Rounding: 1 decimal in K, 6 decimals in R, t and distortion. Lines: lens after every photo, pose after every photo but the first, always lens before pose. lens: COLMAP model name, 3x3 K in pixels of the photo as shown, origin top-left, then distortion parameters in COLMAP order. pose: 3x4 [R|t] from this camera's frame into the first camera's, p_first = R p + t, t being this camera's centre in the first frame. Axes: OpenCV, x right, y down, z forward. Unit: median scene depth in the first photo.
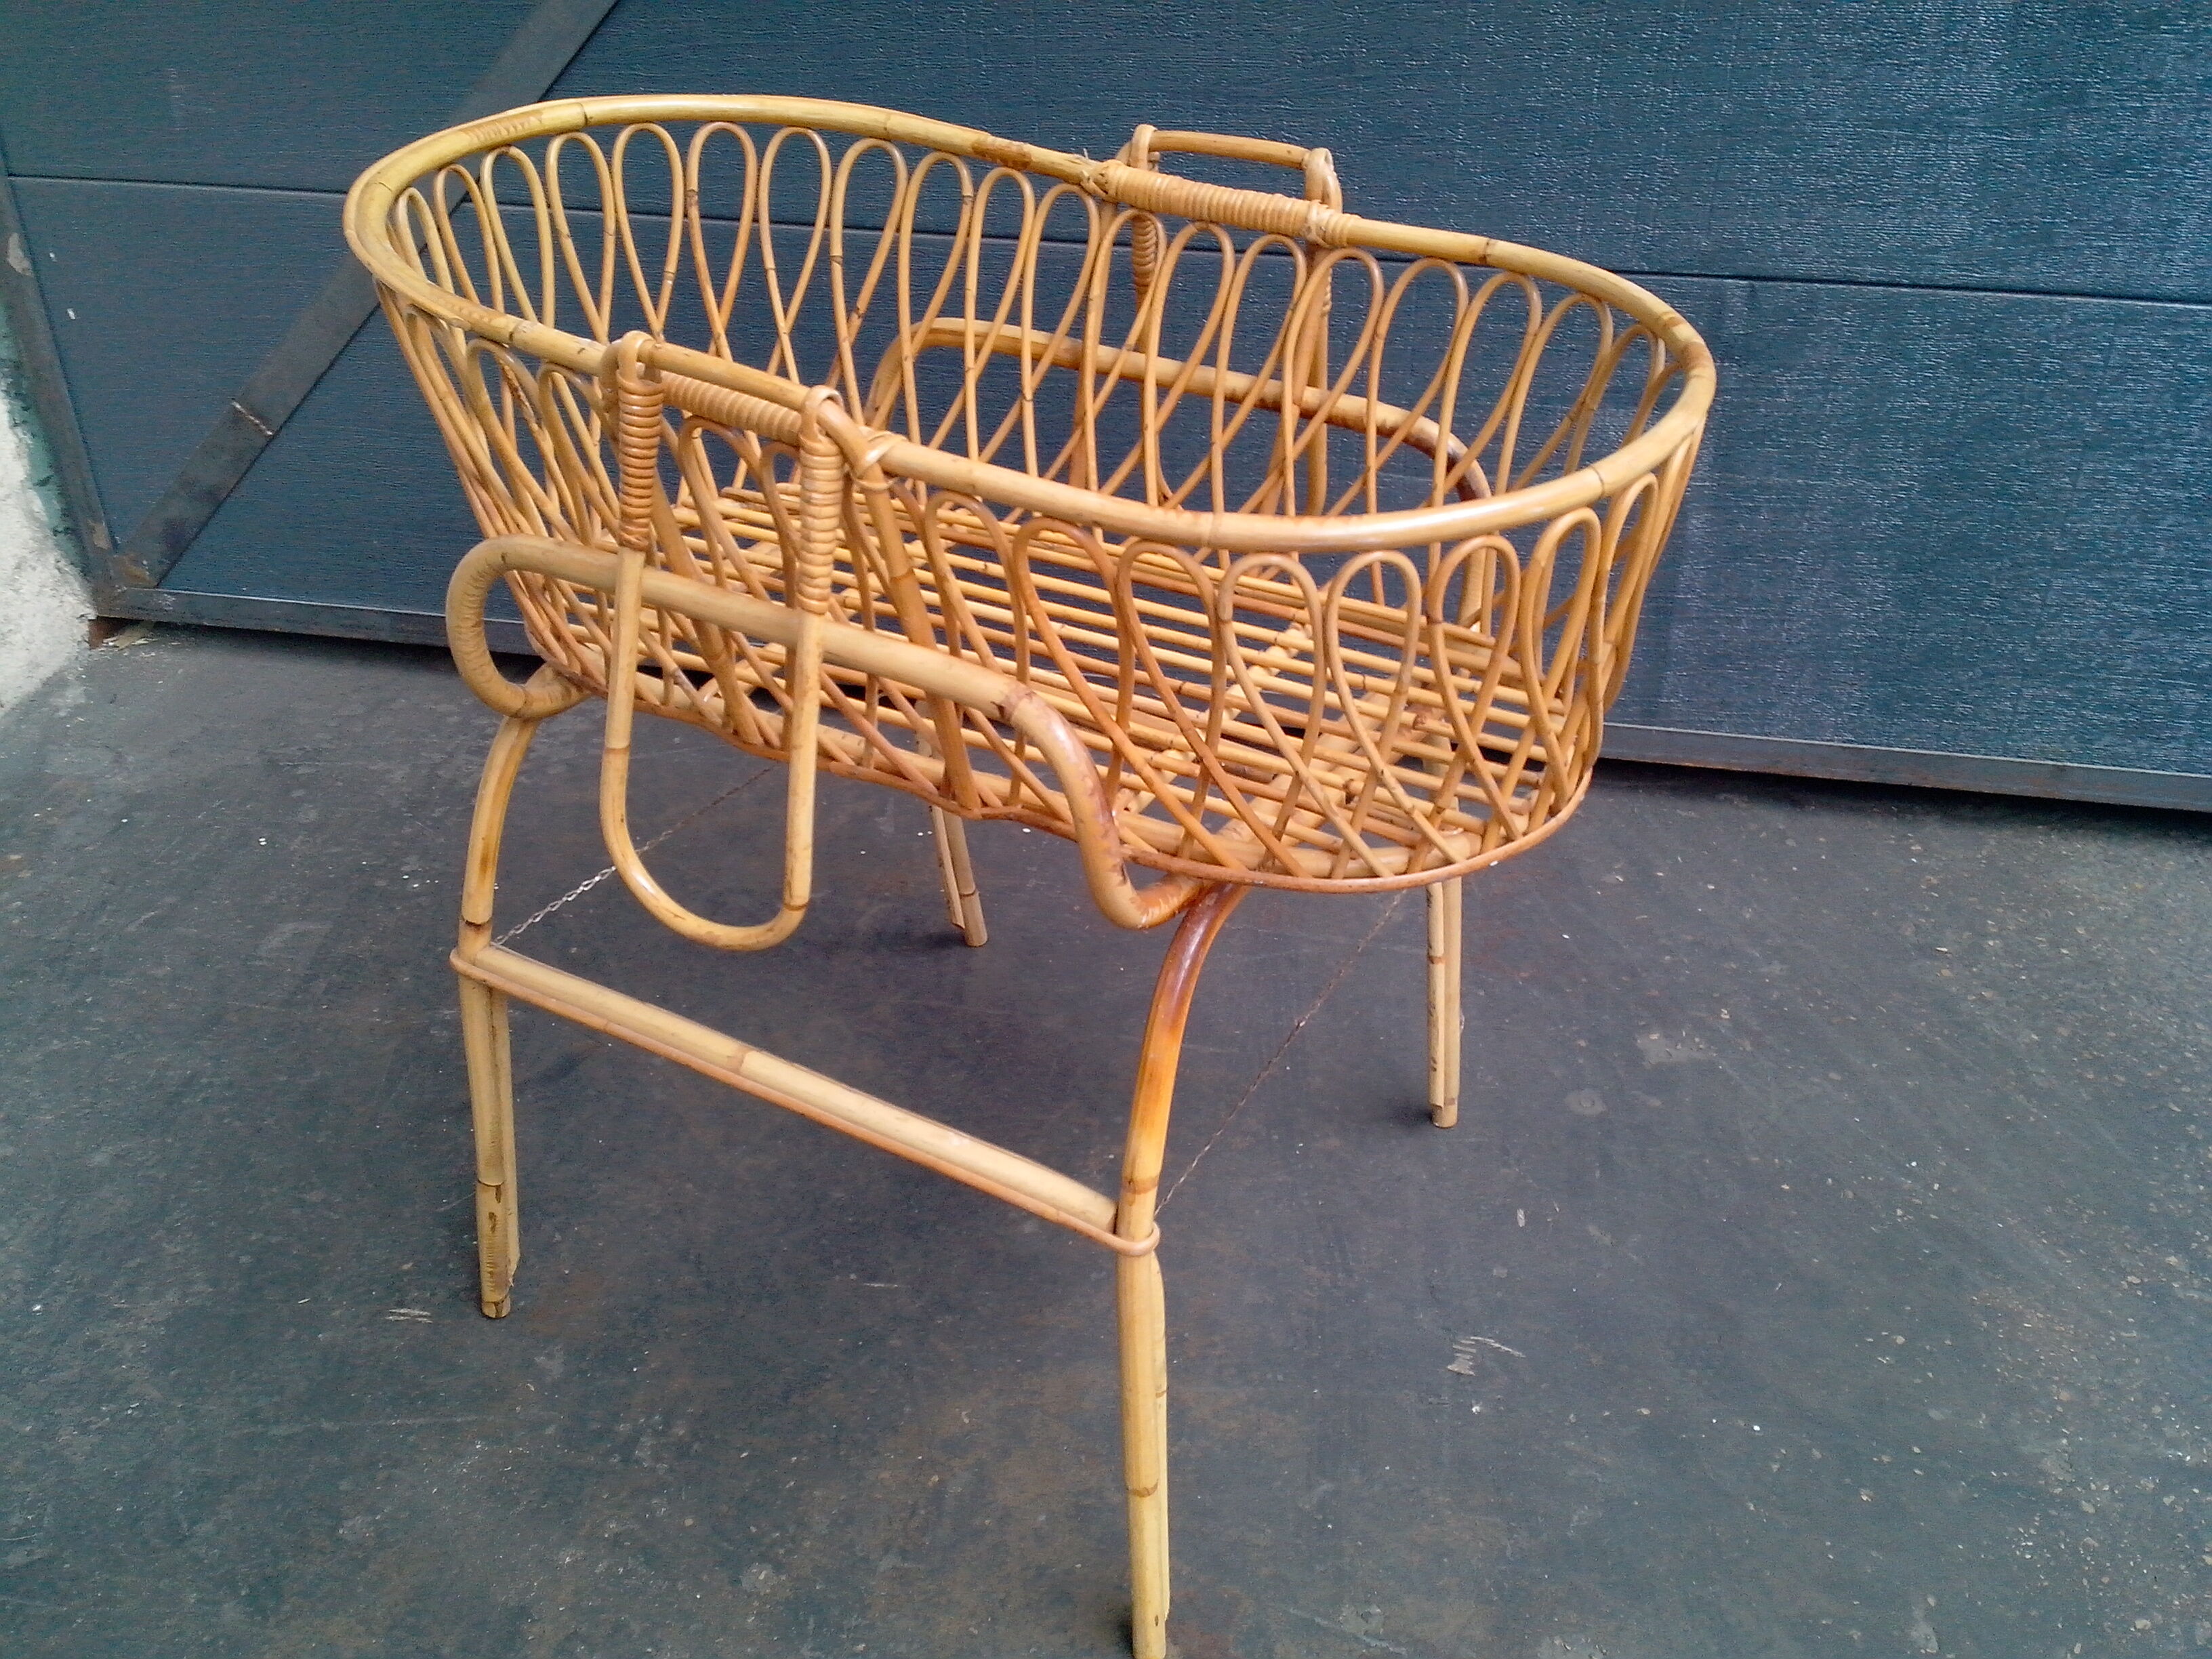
lens RADIAL K [[2005.5, 0, 1117.8], [0, 2005.5, 805.9], [0, 0, 1]] dist [0.157233, -0.269677]
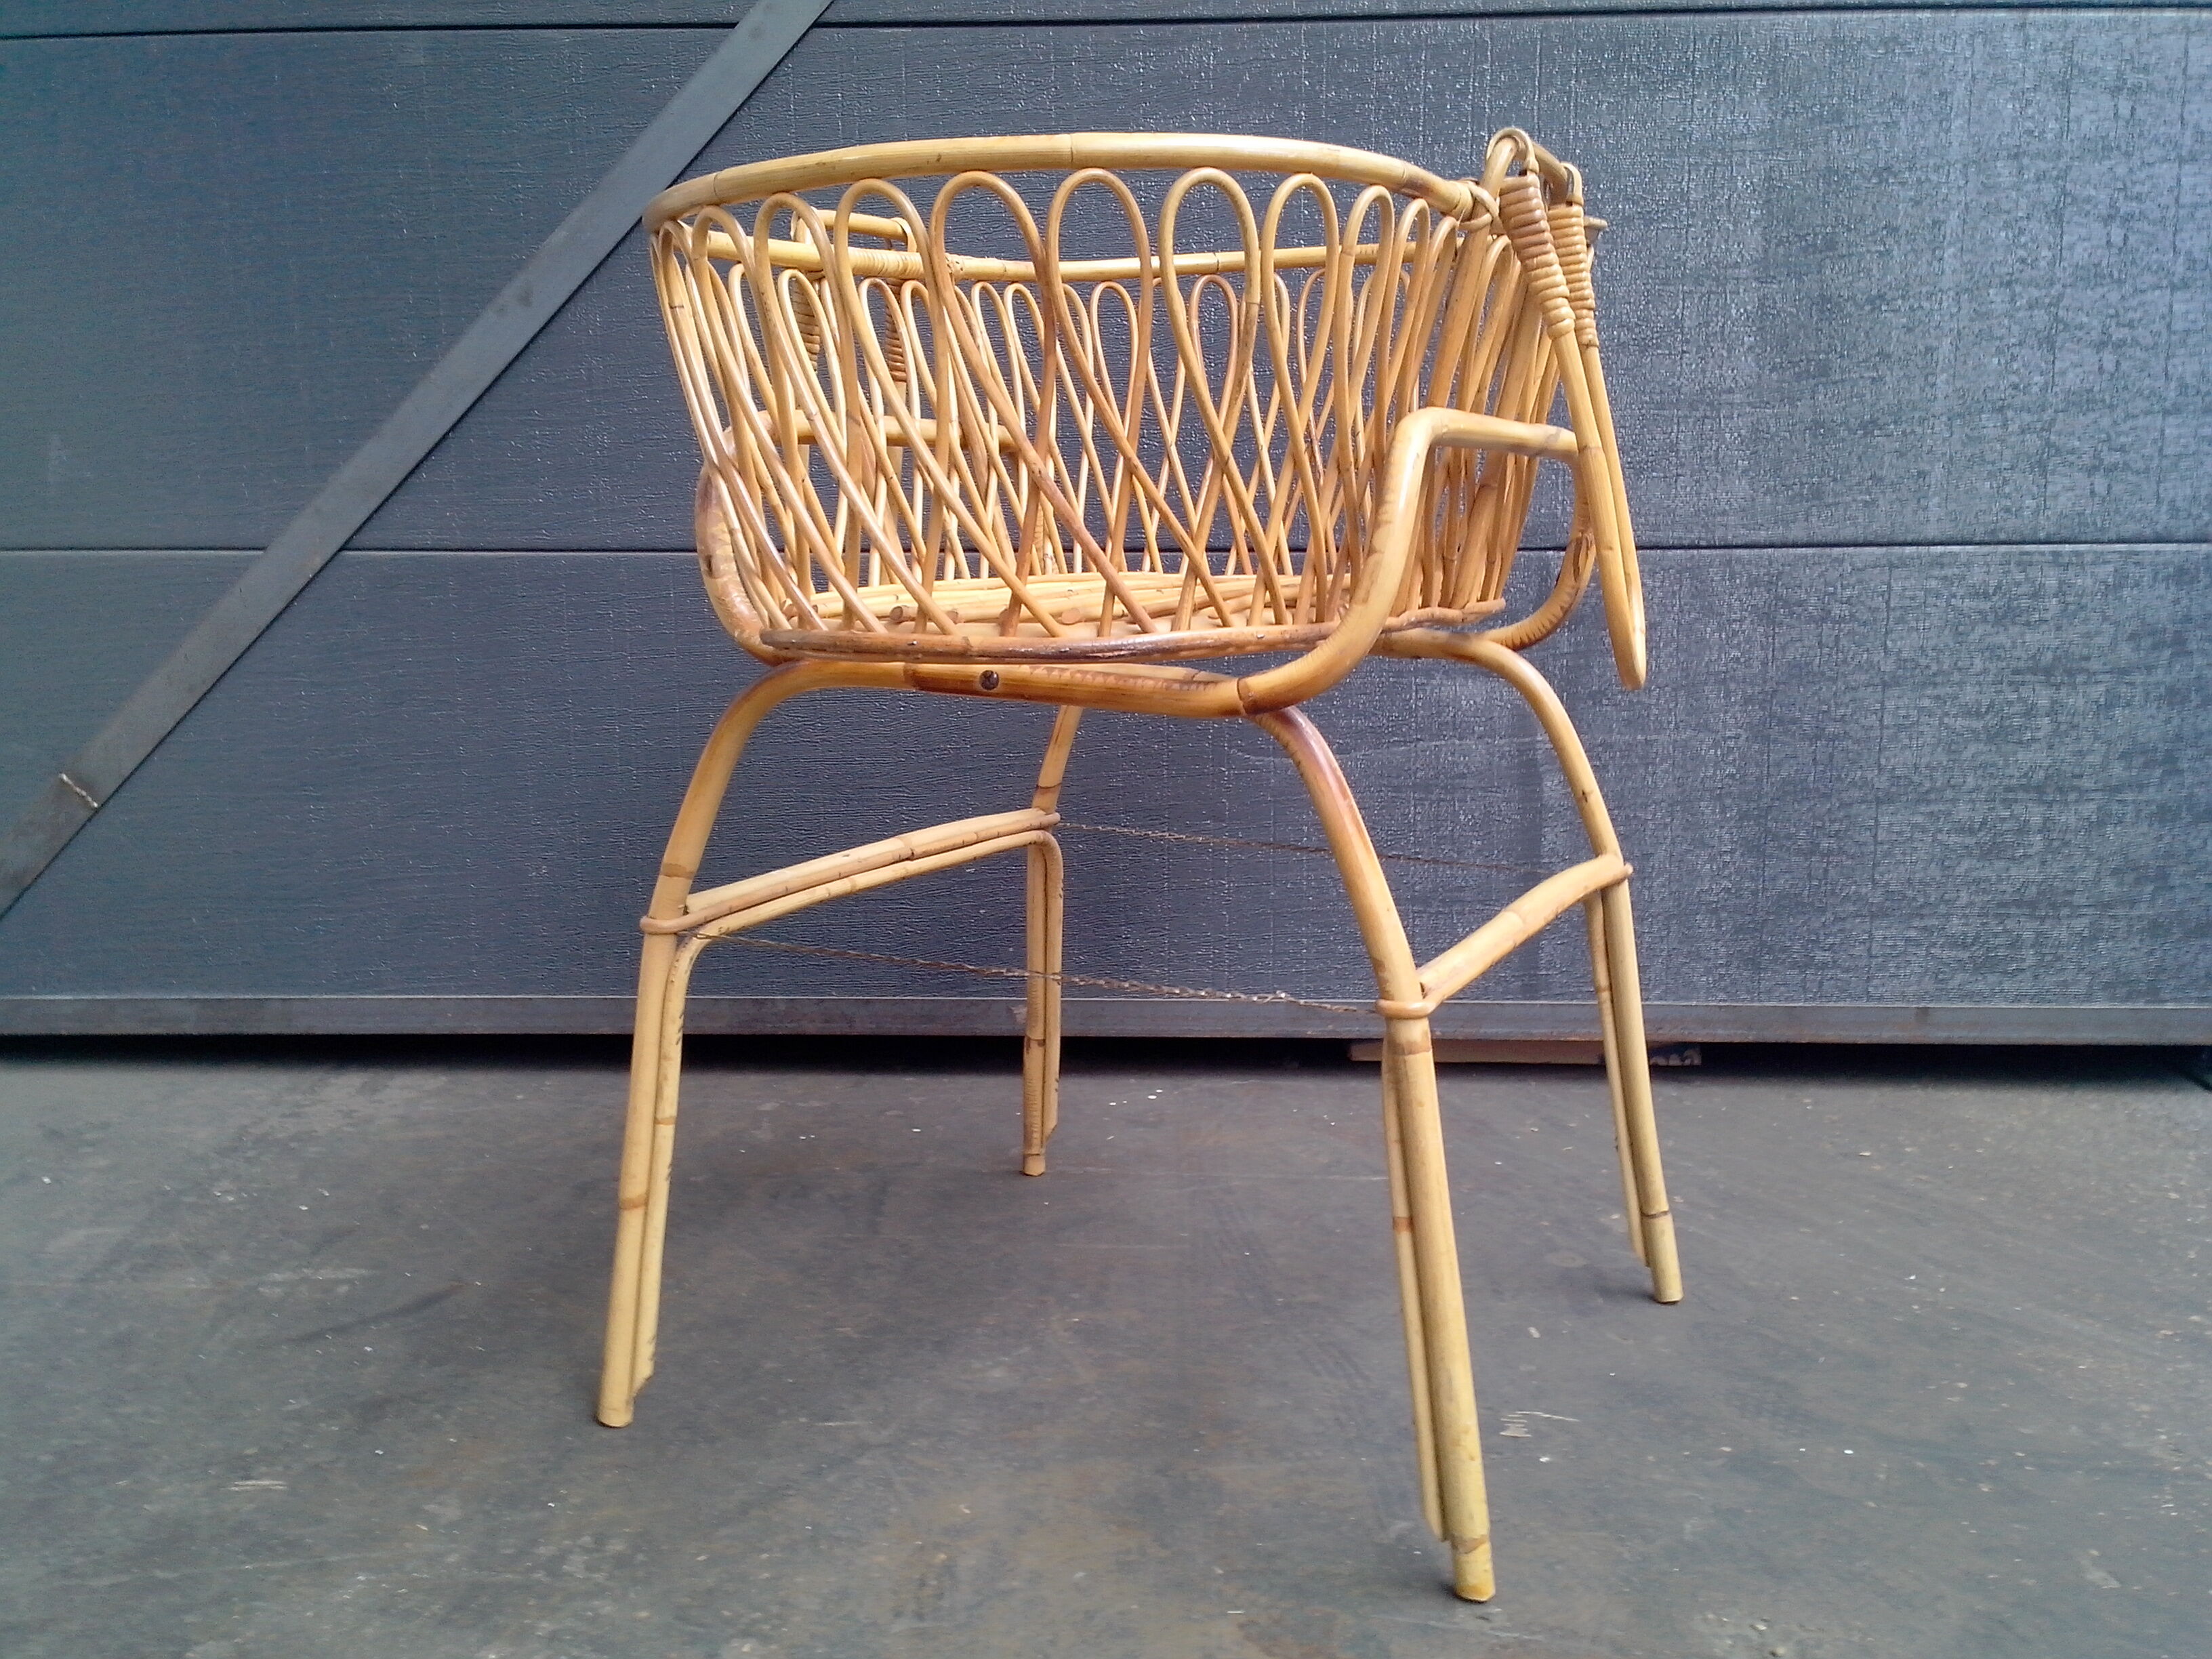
lens RADIAL K [[2000.8, 0, 1106.0], [0, 2000.8, 829.5], [0, 0, 1]] dist [0.143495, -0.244485]
pose [[0.988761, -0.019826, 0.148187, -0.127982], [0.077846, 0.914480, -0.397071, 0.359144], [-0.127642, 0.404144, 0.905746, 0.113108]]
